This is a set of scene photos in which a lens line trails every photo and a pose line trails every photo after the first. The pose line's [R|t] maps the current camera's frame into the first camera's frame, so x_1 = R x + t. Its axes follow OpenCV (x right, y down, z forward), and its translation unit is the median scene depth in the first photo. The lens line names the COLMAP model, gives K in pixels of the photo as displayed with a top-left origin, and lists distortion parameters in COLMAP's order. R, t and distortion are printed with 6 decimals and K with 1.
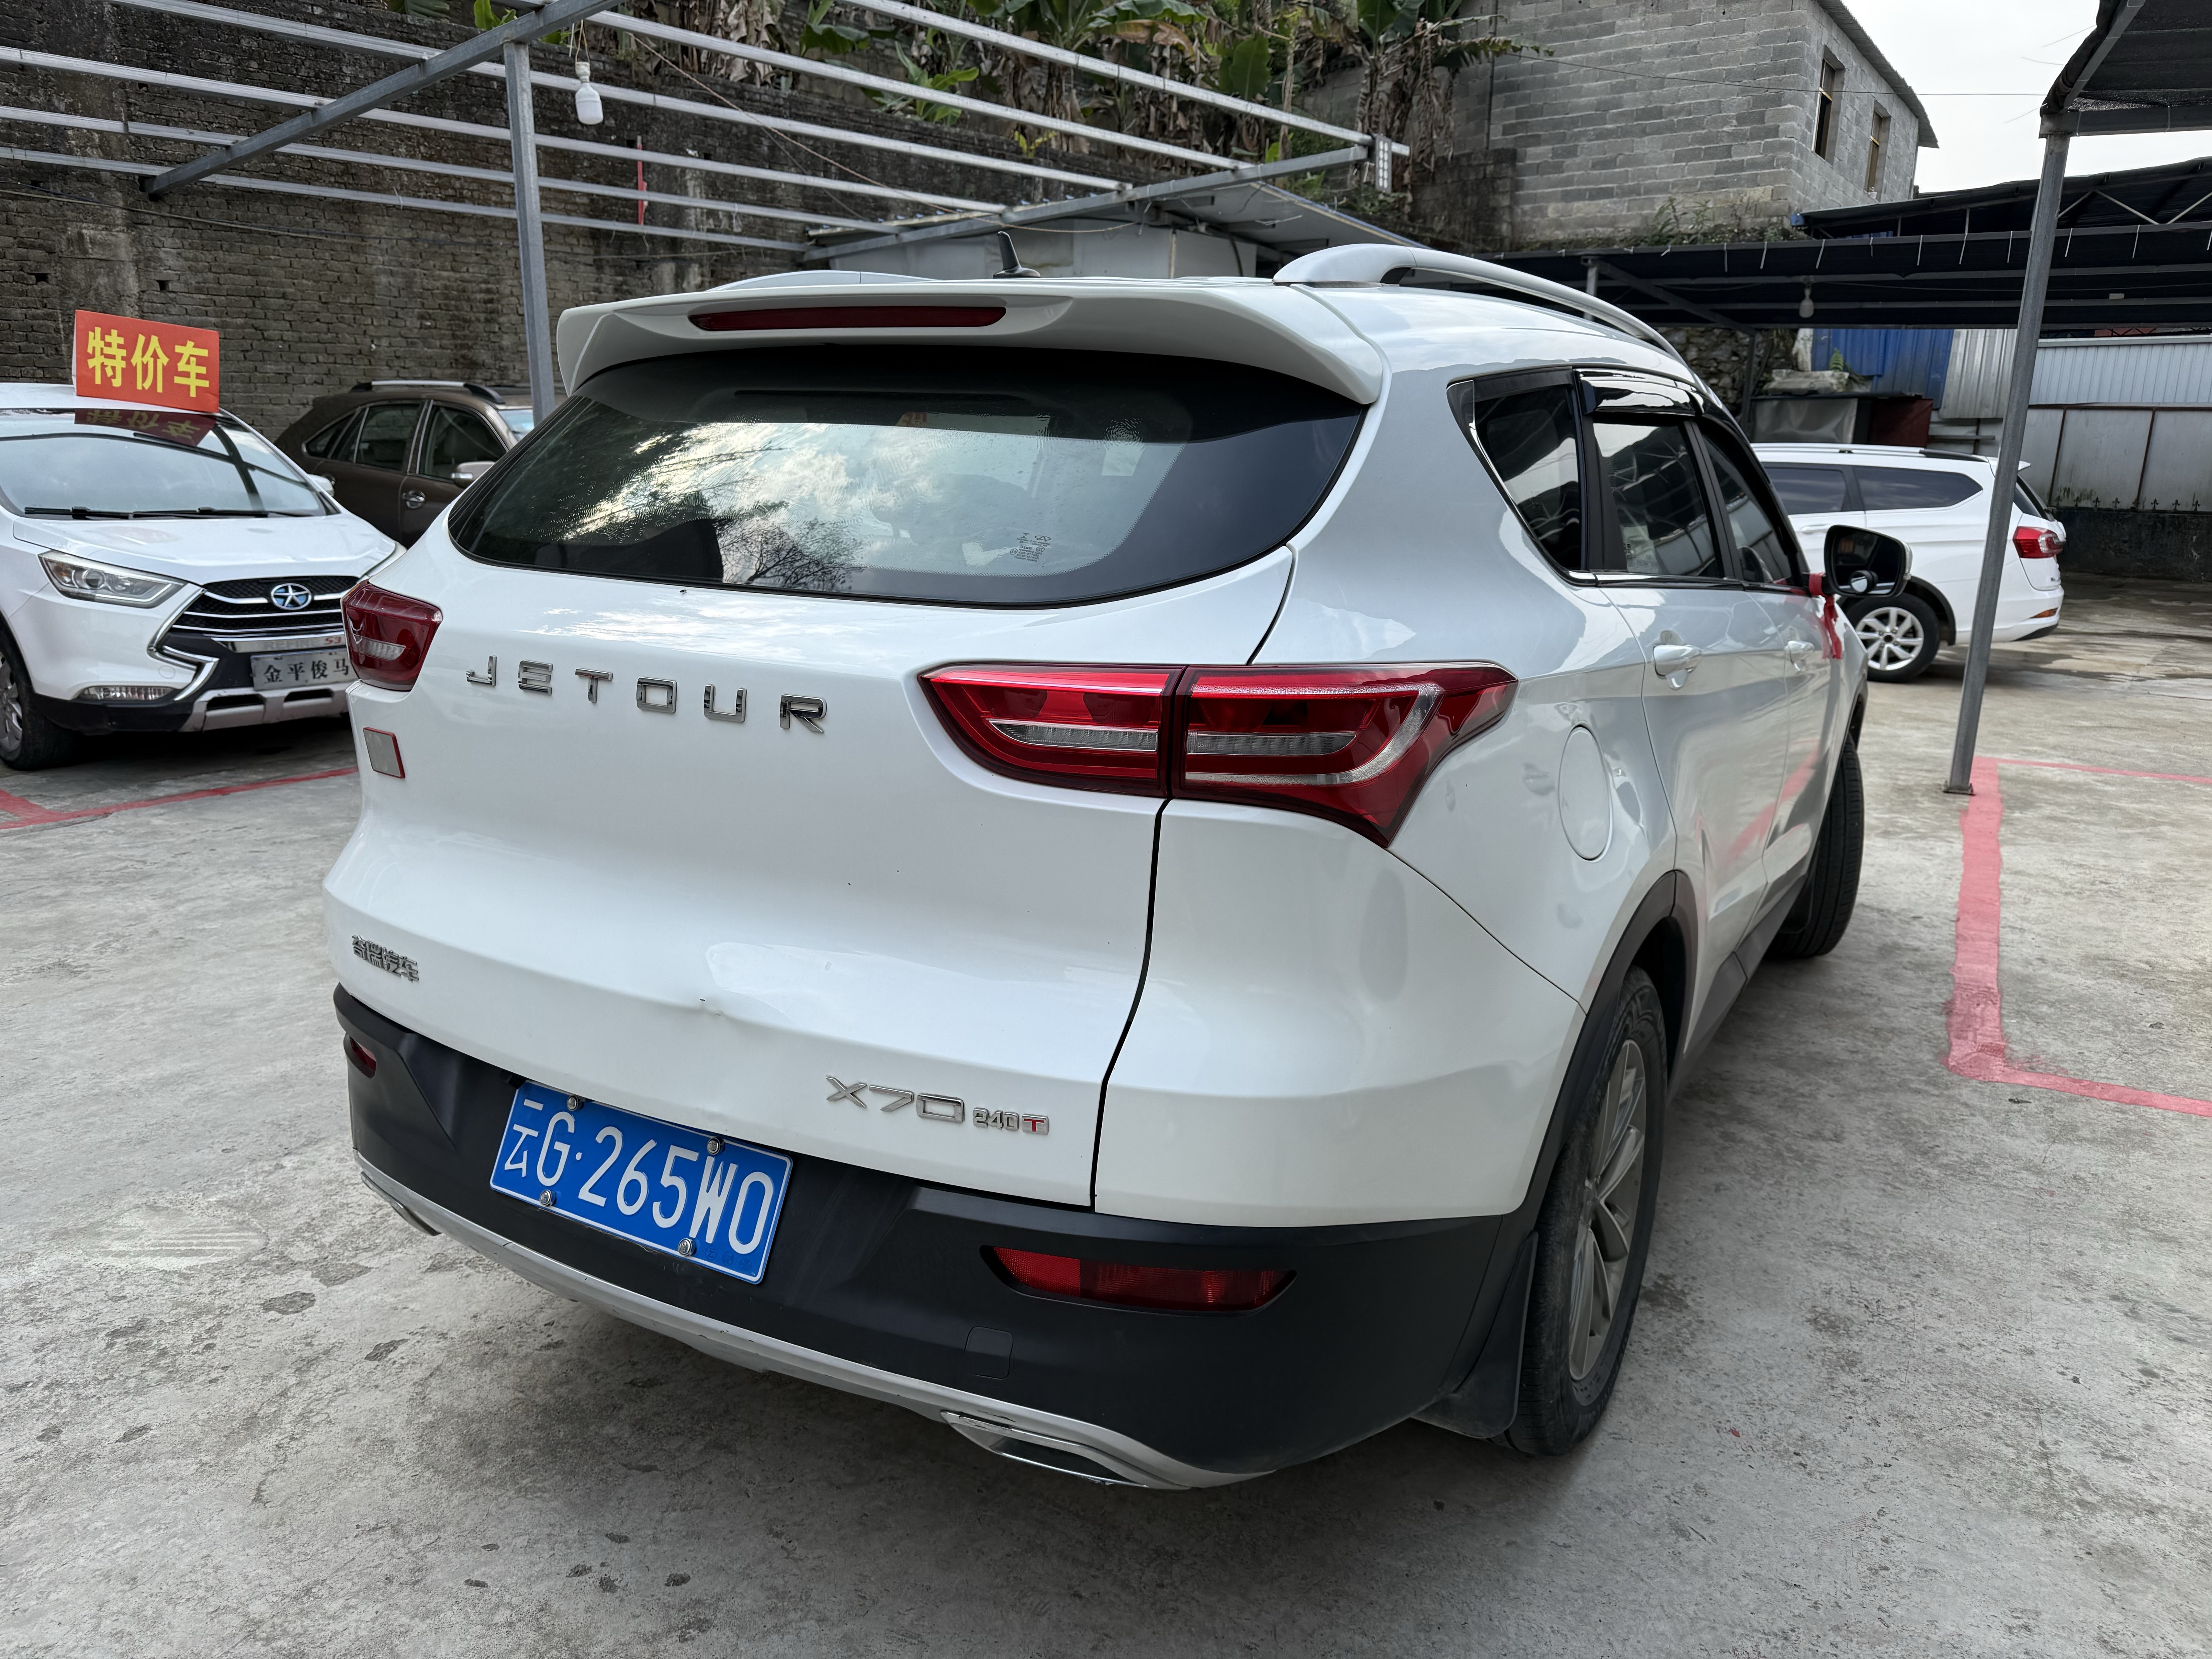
lens RADIAL K [[1583.8, 0, 1125.8], [0, 1583.8, 825.6], [0, 0, 1]] dist [-0.000908, 0.001885]
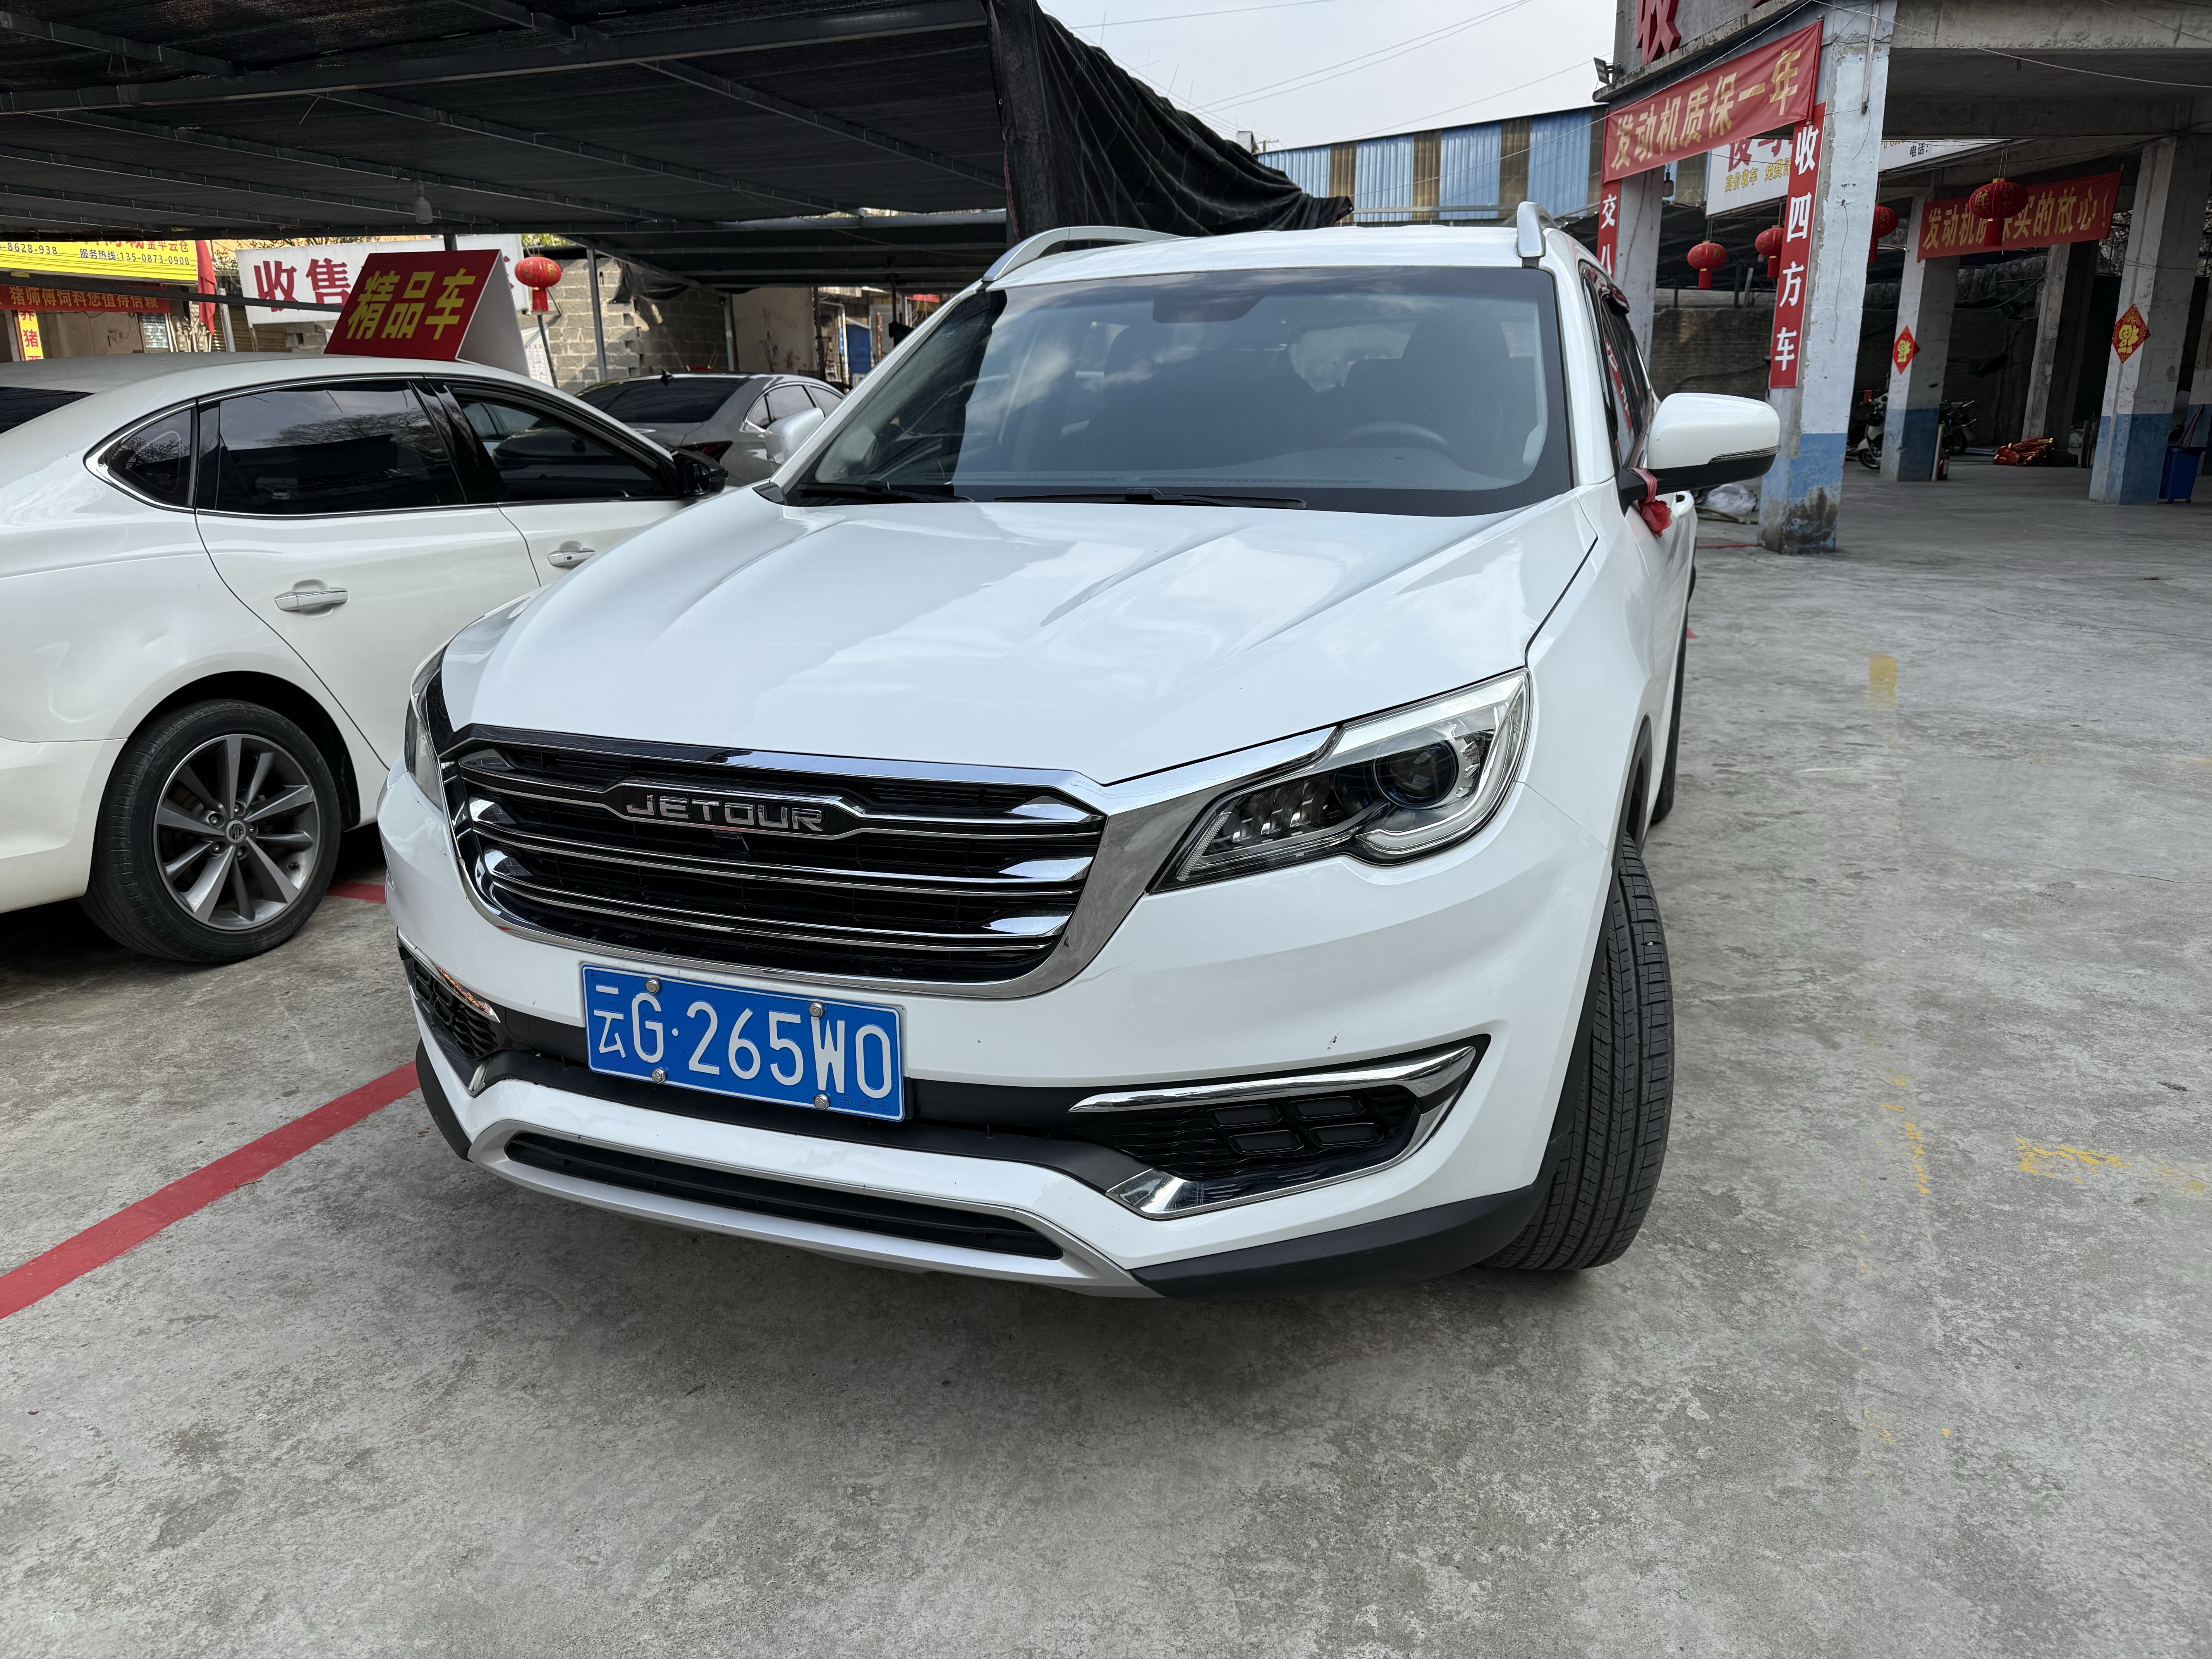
lens RADIAL K [[1578.4, 0, 1095.7], [0, 1578.4, 832.9], [0, 0, 1]] dist [0.014425, -0.012394]
pose [[-0.989627, 0.032272, -0.139989, 0.099026], [-0.040820, 0.871107, 0.489393, -0.102858], [0.137739, 0.490031, -0.860754, 0.462236]]
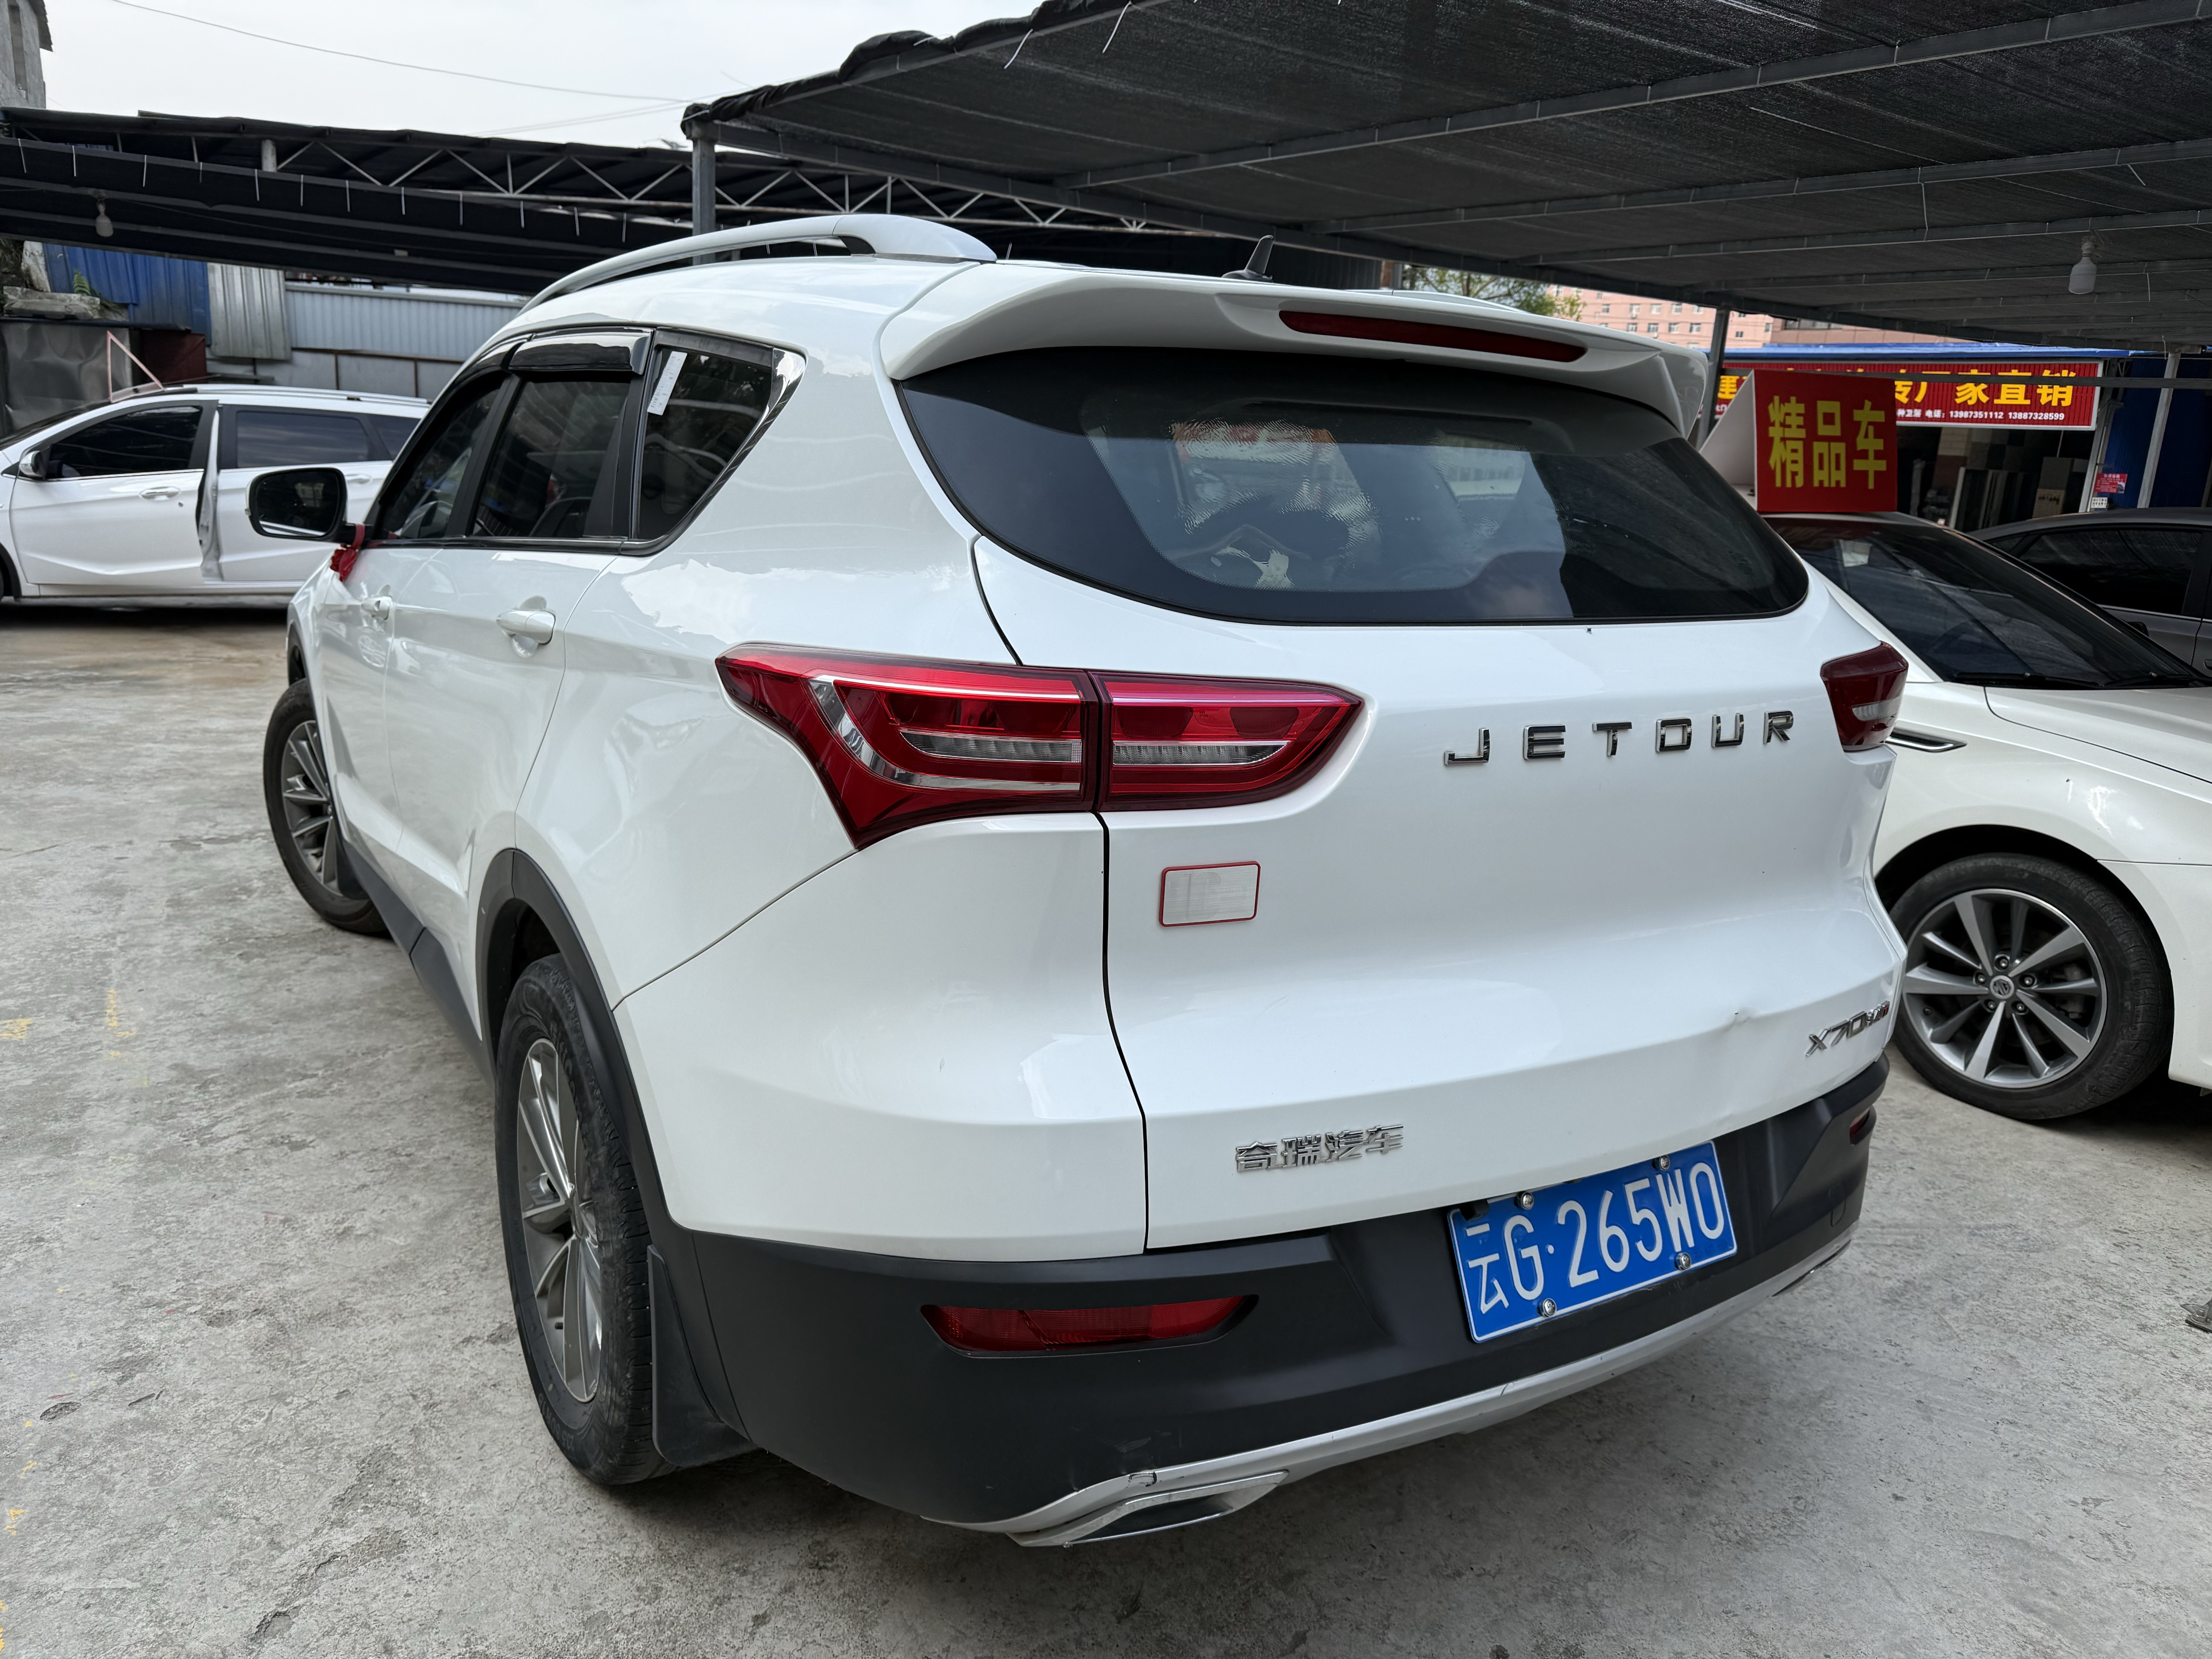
lens RADIAL K [[1578.4, 0, 1095.7], [0, 1578.4, 832.9], [0, 0, 1]] dist [0.014425, -0.012394]
pose [[0.476581, -0.198583, 0.856409, -0.144940], [0.159776, 0.977496, 0.137746, -0.023719], [-0.864490, 0.071186, 0.497584, 0.089760]]
